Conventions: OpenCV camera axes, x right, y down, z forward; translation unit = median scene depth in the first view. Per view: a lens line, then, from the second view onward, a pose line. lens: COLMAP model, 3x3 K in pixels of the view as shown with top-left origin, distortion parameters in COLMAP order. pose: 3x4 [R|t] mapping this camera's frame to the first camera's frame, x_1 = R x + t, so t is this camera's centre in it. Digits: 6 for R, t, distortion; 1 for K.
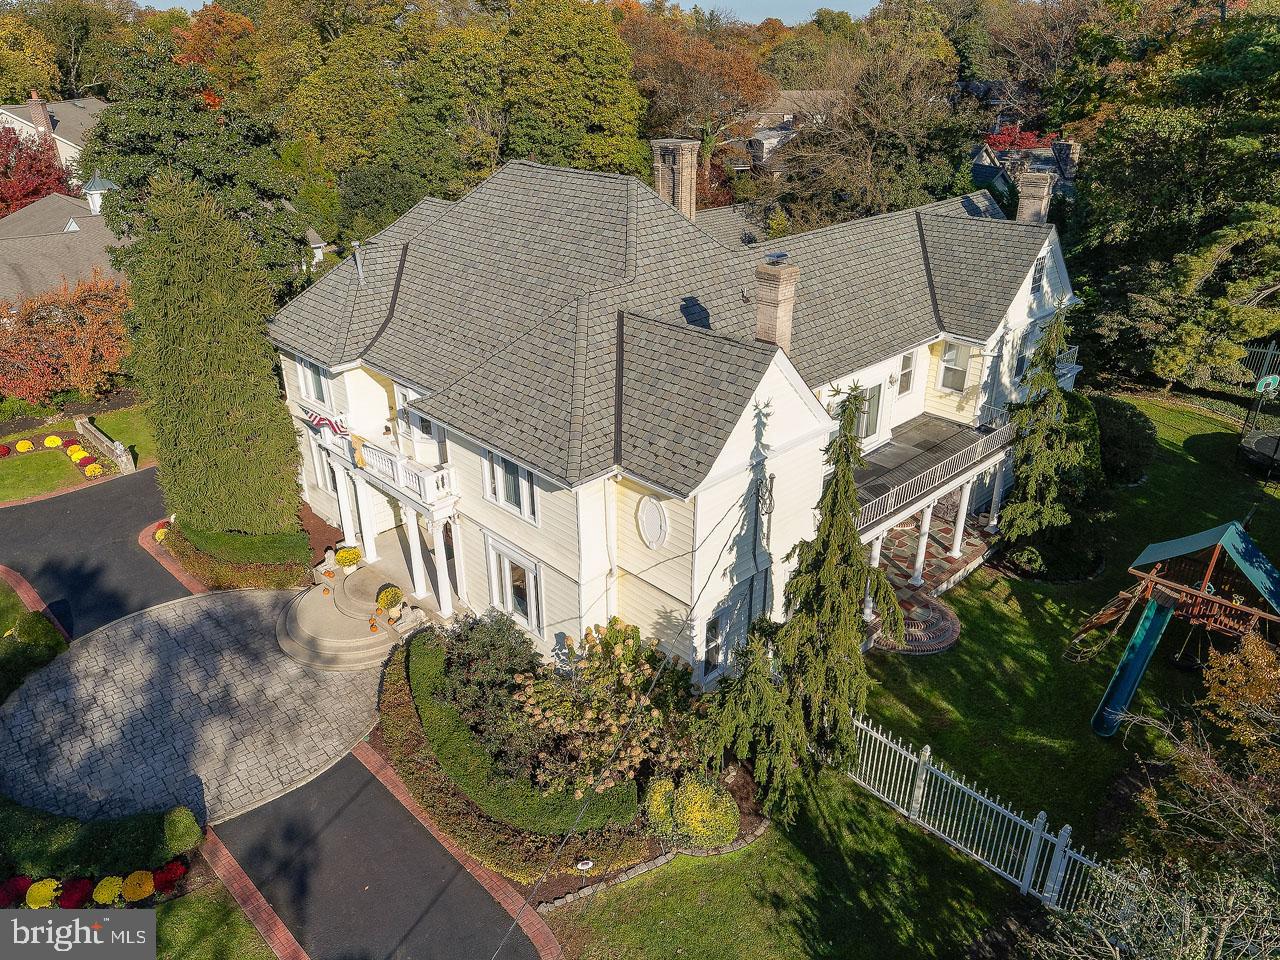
lens RADIAL K [[902.2, 0, 646.1], [0, 902.2, 480.1], [0, 0, 1]] dist [0.047684, 0.001995]
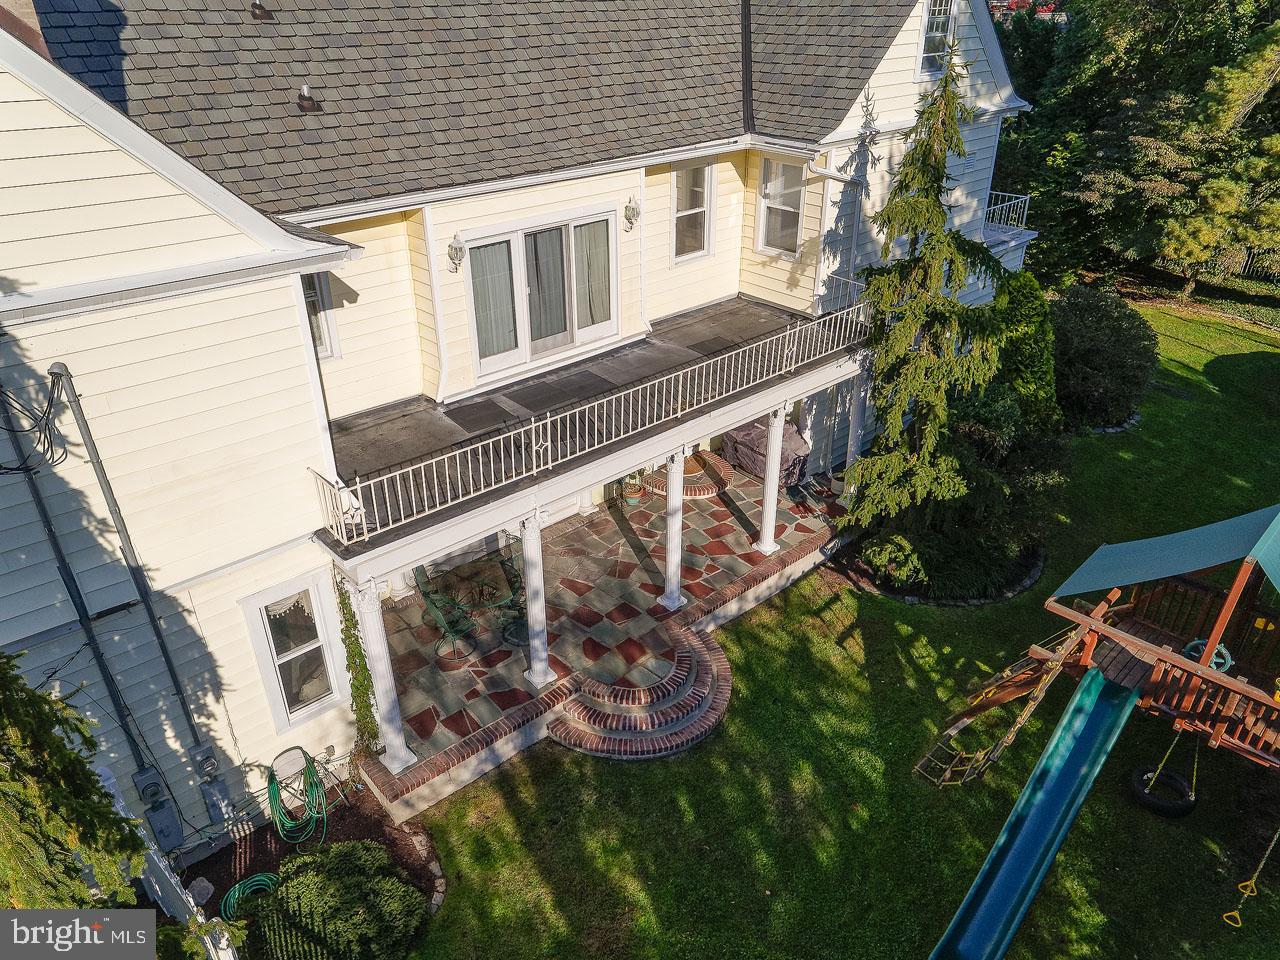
lens RADIAL K [[903.1, 0, 637.7], [0, 903.1, 473.2], [0, 0, 1]] dist [0.001816, 0.035477]
pose [[0.999088, 0.015919, -0.039631, 0.304202], [-0.013908, 0.998626, 0.050528, 0.011371], [0.040381, -0.049931, 0.997936, 0.485511]]
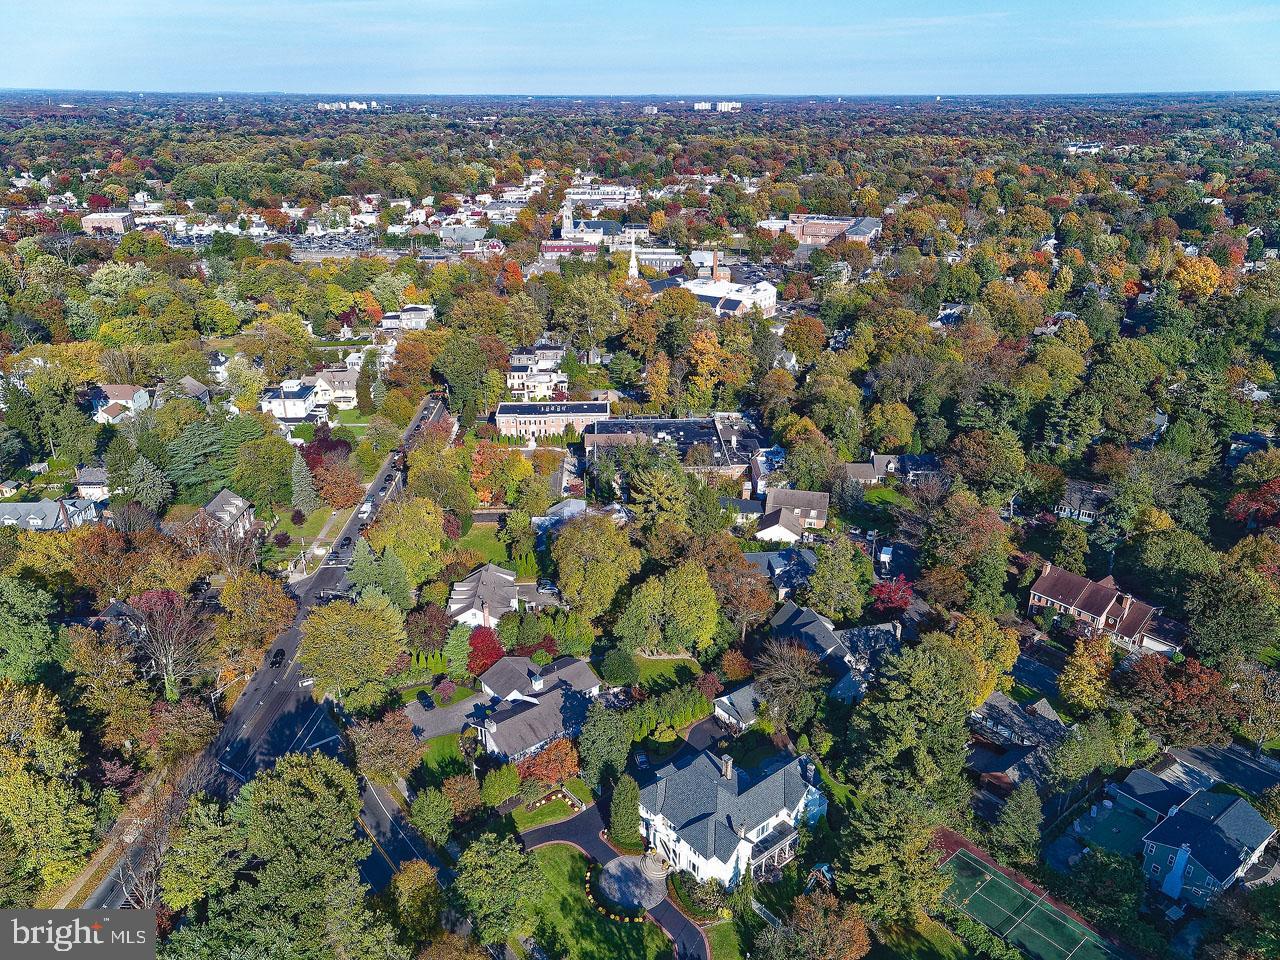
lens RADIAL K [[930.9, 0, 640.0], [0, 930.9, 480.0], [0, 0, 1]] dist [0.000980, -0.000182]
pose [[0.997285, 0.033534, -0.065555, -0.152608], [-0.035911, 0.998727, -0.035421, -1.703587], [0.064284, 0.037679, 0.997220, -3.986593]]
